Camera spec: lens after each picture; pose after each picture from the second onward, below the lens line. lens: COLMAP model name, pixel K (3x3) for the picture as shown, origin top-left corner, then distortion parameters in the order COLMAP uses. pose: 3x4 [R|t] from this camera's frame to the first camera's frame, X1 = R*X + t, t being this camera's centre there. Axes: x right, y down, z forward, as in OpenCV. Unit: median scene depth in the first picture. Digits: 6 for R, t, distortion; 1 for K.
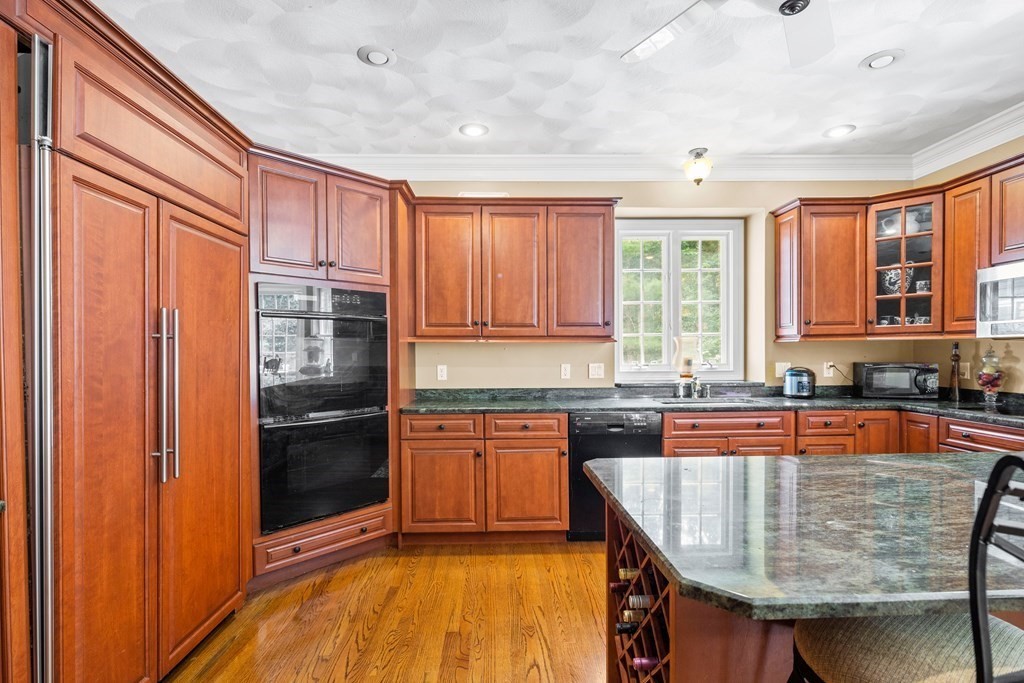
lens RADIAL K [[501.0, 0, 508.3], [0, 501.0, 360.6], [0, 0, 1]] dist [0.000690, -0.000267]
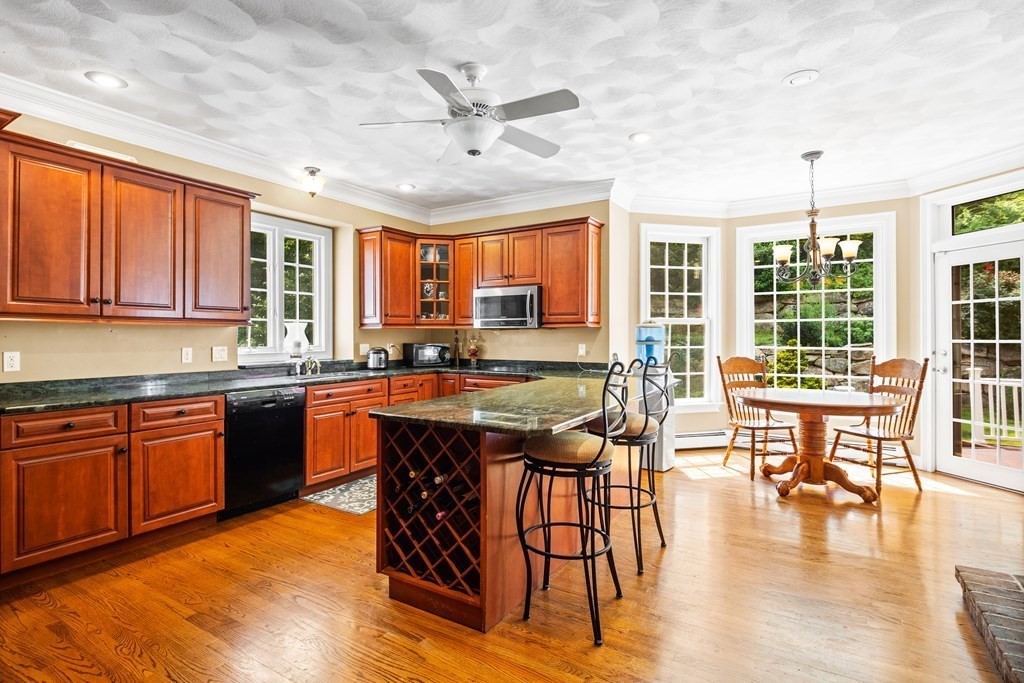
lens RADIAL K [[496.4, 0, 514.2], [0, 496.4, 333.5], [0, 0, 1]] dist [0.000718, -0.000725]
pose [[0.543420, 0.007974, 0.839423, -0.401365], [0.011959, 0.999780, -0.017239, 0.004339], [-0.839376, 0.019407, 0.543205, -0.054688]]
